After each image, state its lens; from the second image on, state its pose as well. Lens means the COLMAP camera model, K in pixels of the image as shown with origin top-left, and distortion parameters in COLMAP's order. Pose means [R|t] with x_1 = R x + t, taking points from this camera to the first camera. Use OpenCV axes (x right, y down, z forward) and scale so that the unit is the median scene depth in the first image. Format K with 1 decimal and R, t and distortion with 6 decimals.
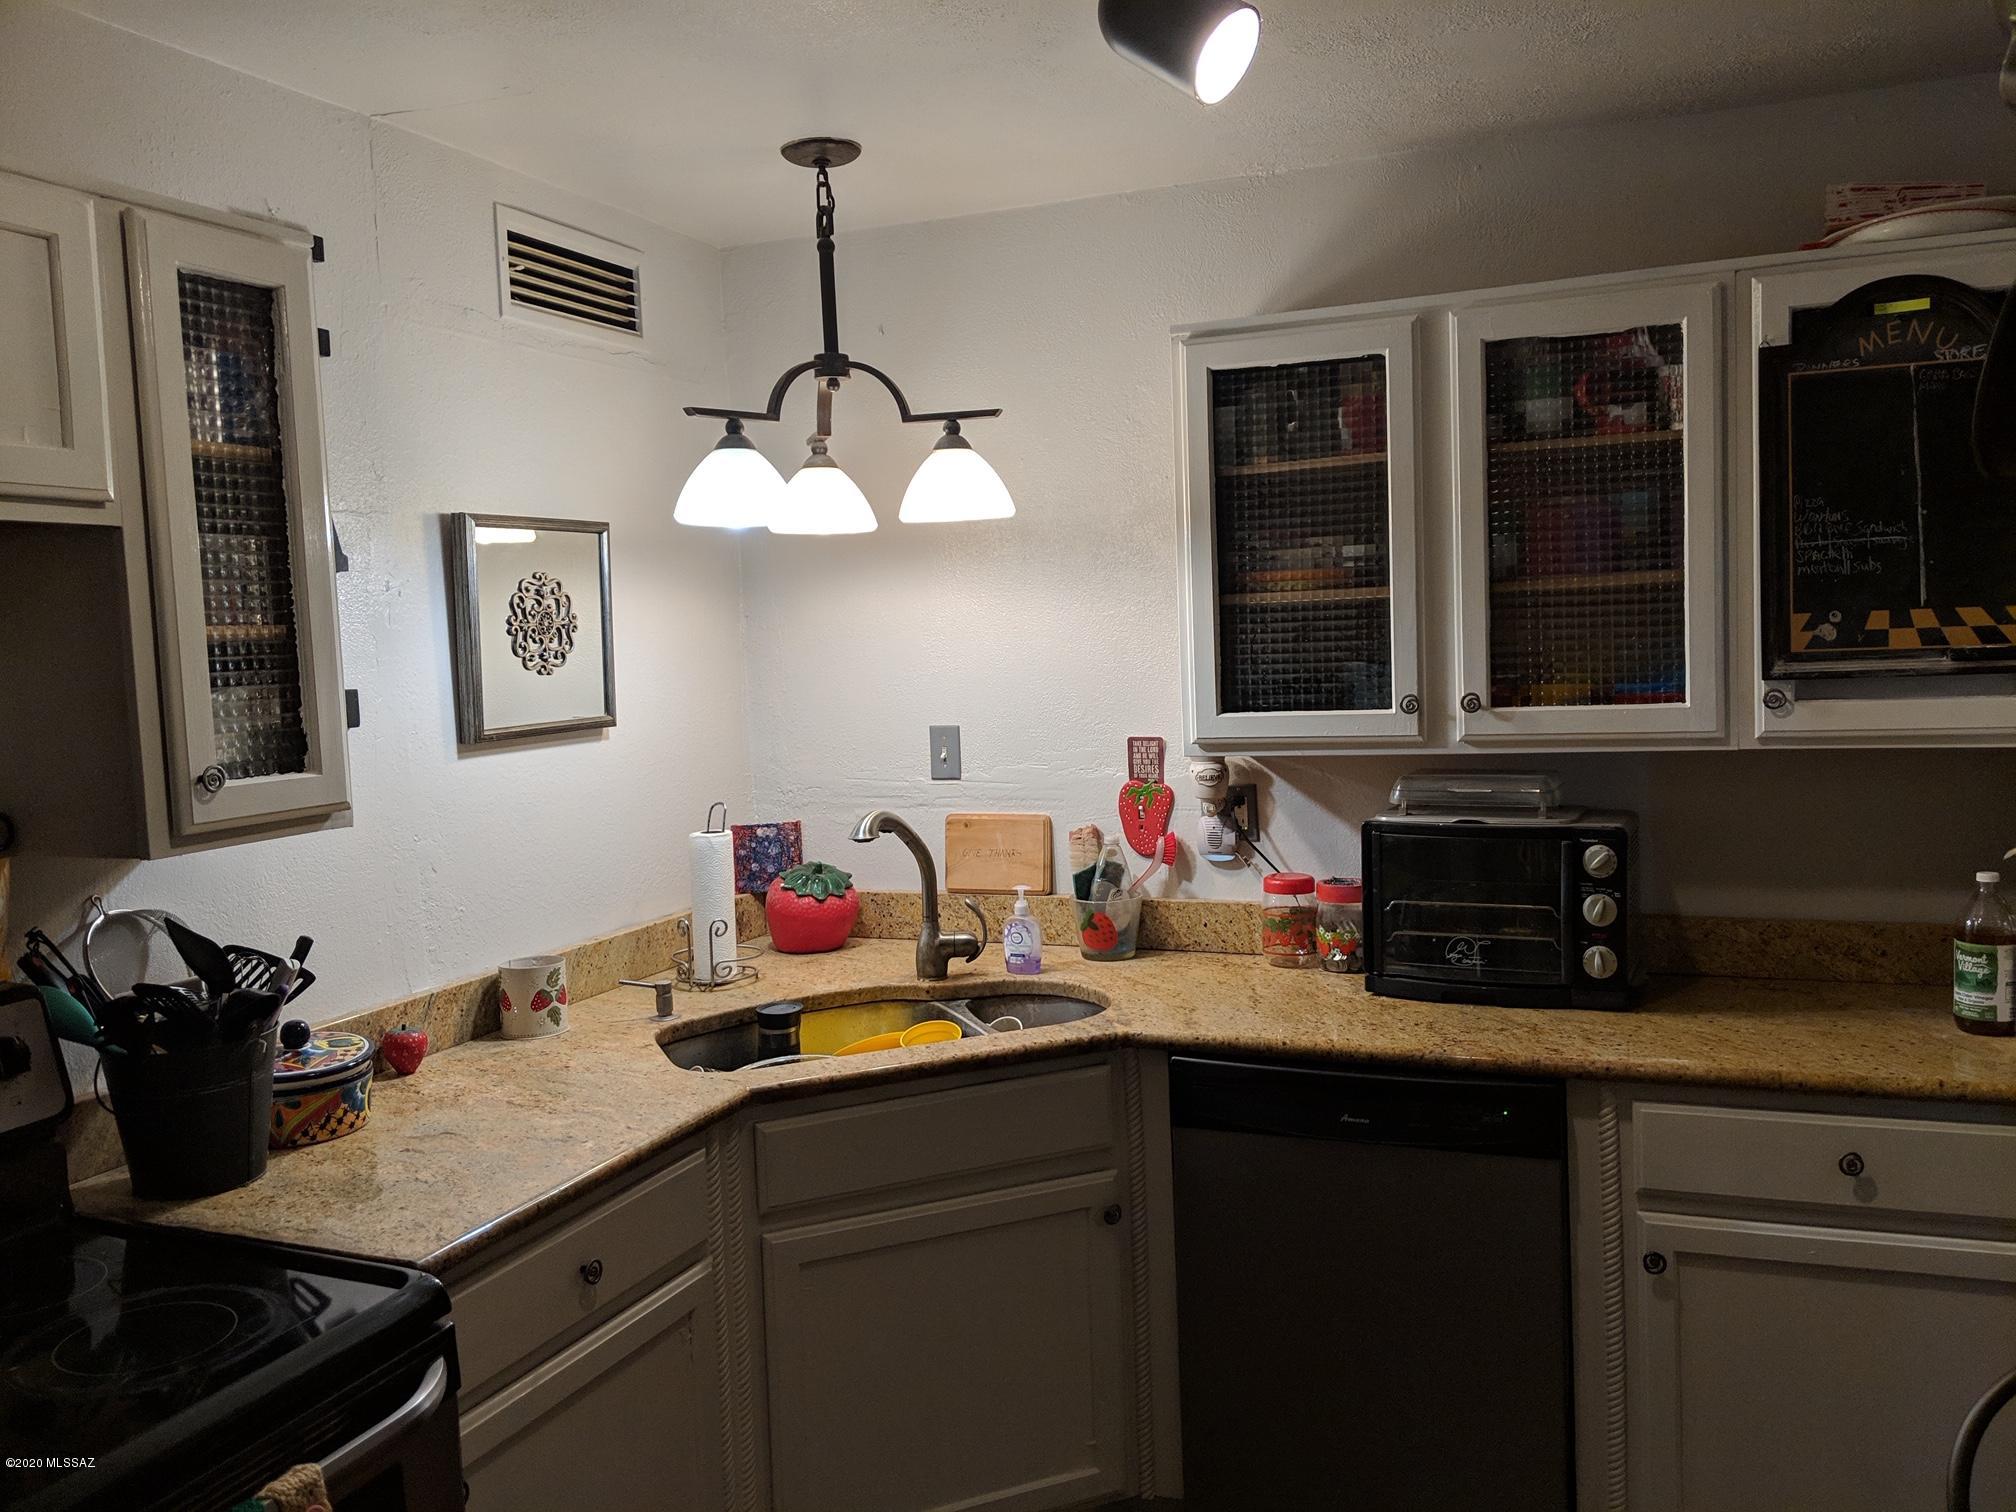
lens RADIAL K [[1586.1, 0, 1027.4], [0, 1586.1, 752.9], [0, 0, 1]] dist [0.003857, -0.003566]
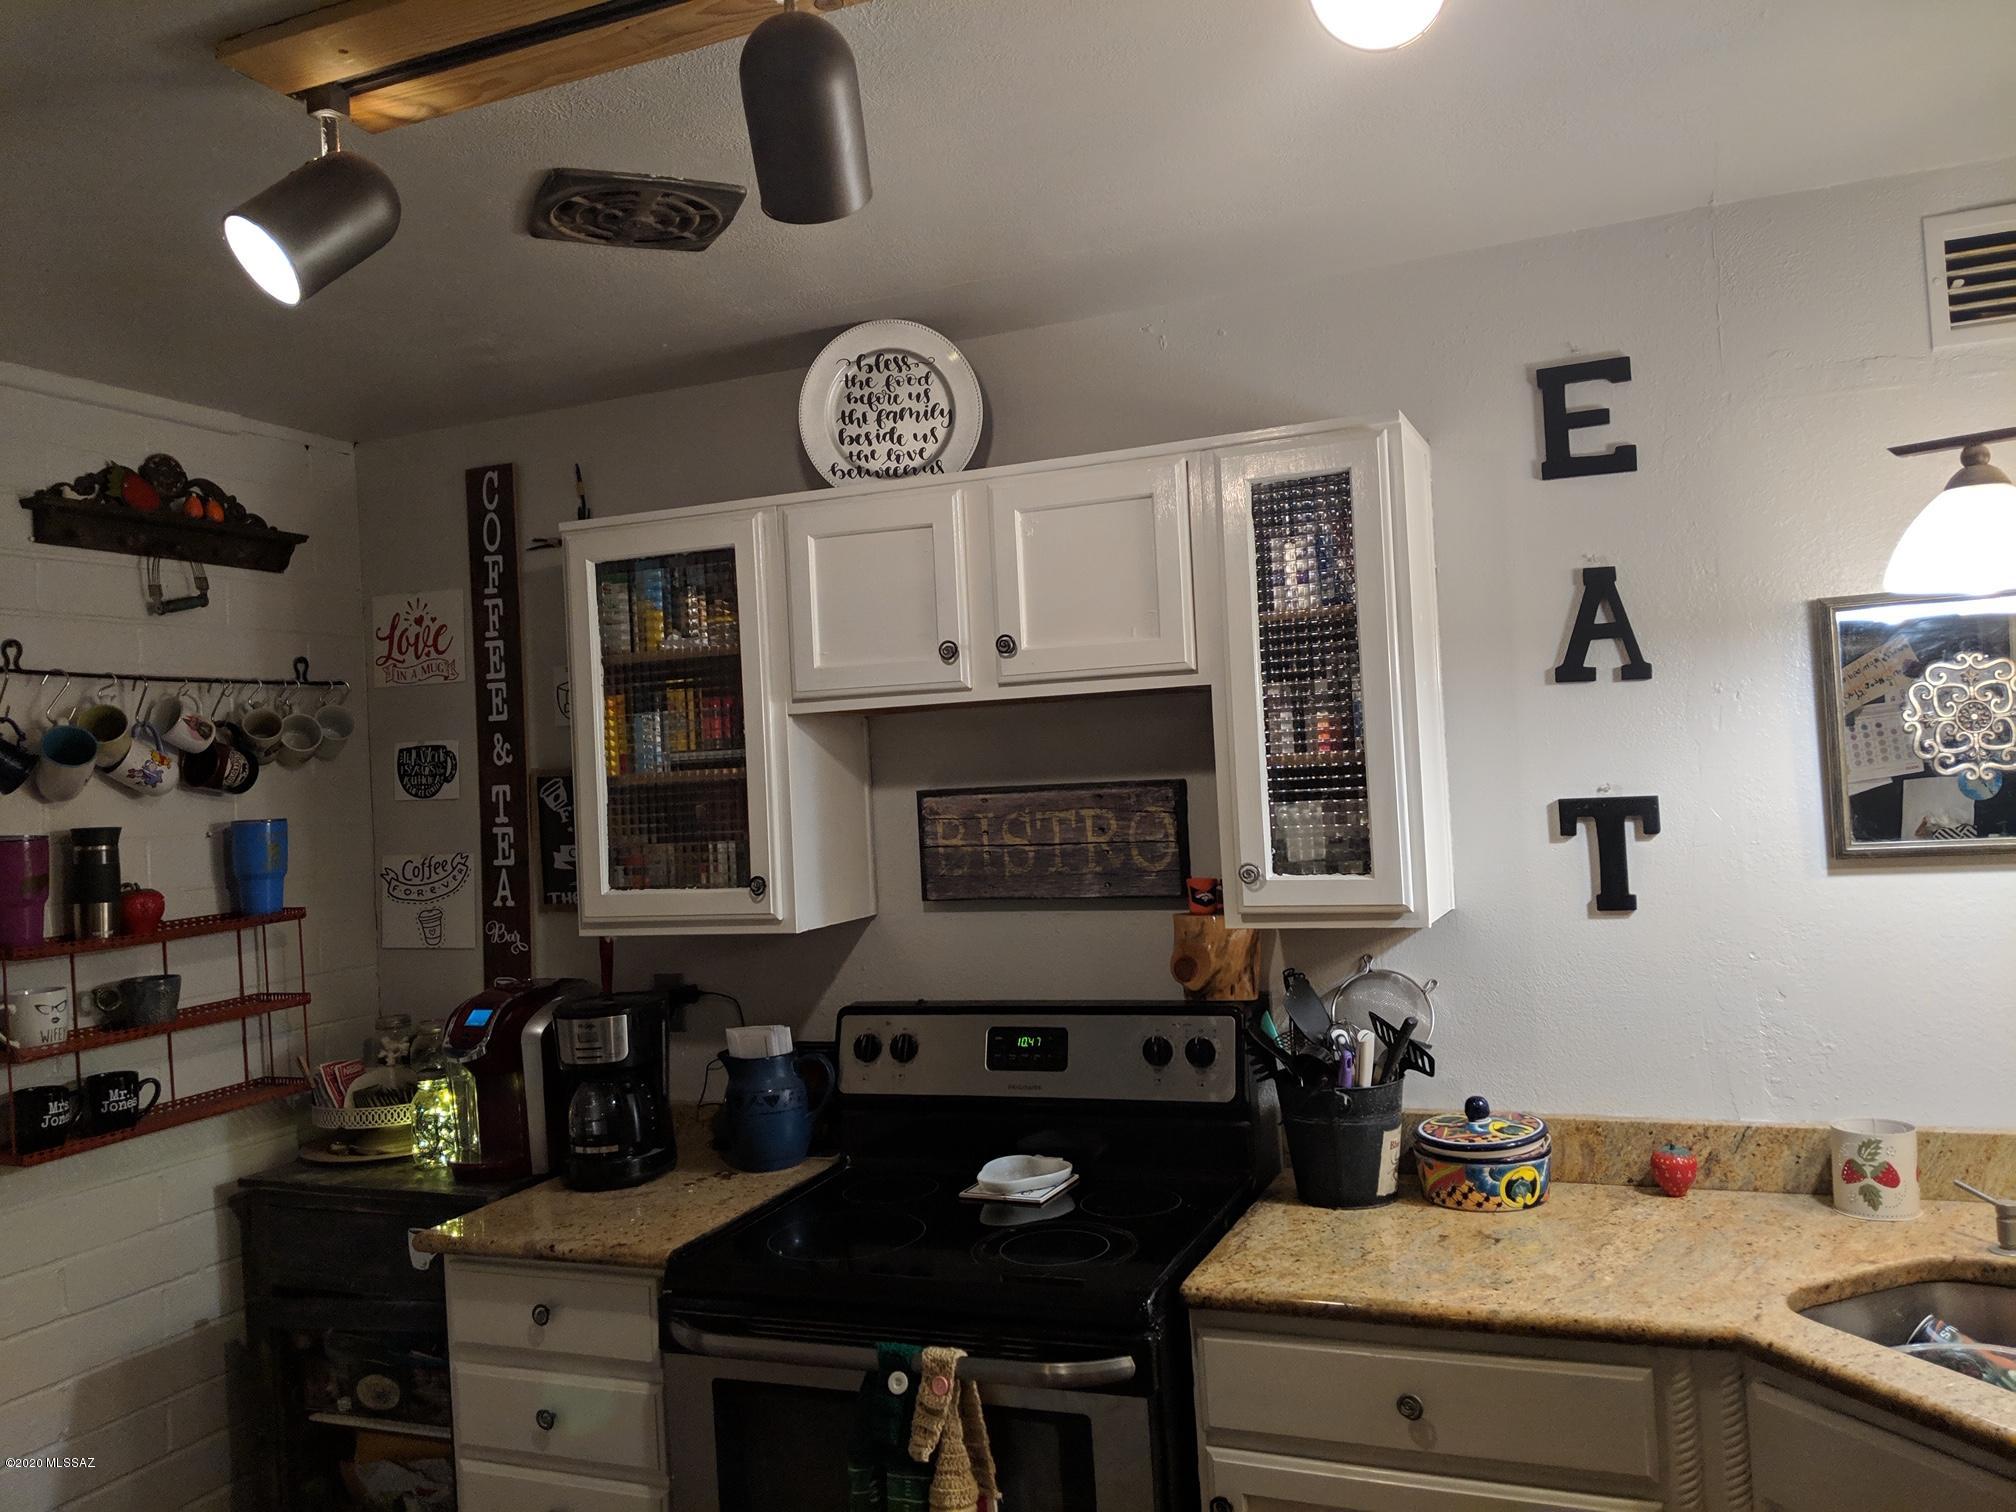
lens RADIAL K [[1586.1, 0, 1027.4], [0, 1586.1, 752.9], [0, 0, 1]] dist [0.003857, -0.003566]
pose [[-0.006505, 0.022145, -0.999734, 0.643762], [-0.026449, 0.999401, 0.022309, -0.088326], [0.999629, 0.026587, -0.005915, 0.681353]]
